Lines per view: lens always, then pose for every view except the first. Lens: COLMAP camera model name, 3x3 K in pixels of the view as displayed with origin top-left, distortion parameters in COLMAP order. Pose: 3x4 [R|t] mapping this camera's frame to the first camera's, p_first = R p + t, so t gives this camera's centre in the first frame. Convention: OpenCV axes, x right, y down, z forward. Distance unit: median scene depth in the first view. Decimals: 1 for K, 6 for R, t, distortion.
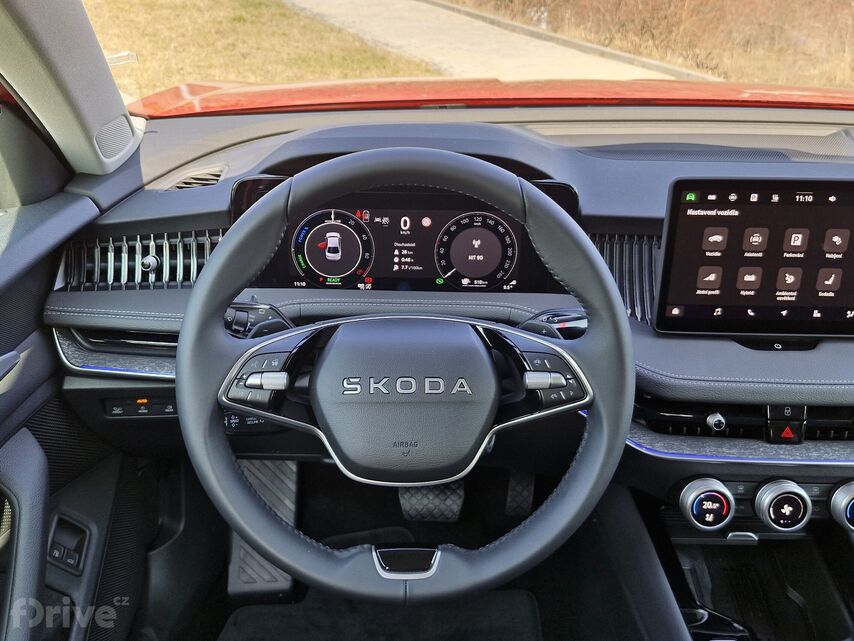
lens RADIAL K [[894.4, 0, 427.0], [0, 894.4, 320.5], [0, 0, 1]] dist [0.200905, -0.520797]
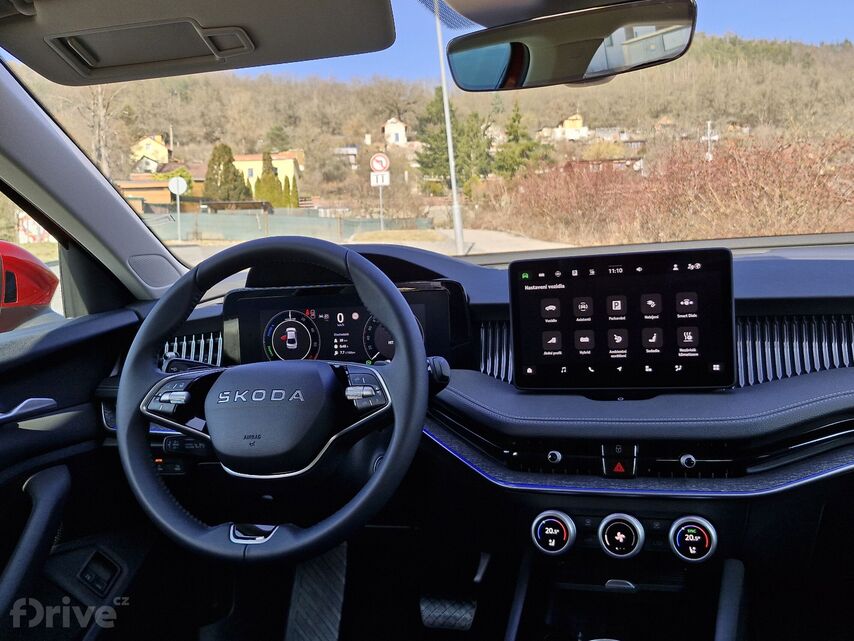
lens RADIAL K [[894.4, 0, 427.0], [0, 894.4, 320.5], [0, 0, 1]] dist [0.200905, -0.520797]
pose [[0.948195, -0.055588, -0.312788, 0.532850], [-0.039111, 0.956657, -0.288577, 0.283857], [0.315273, 0.285861, 0.904924, -0.160695]]
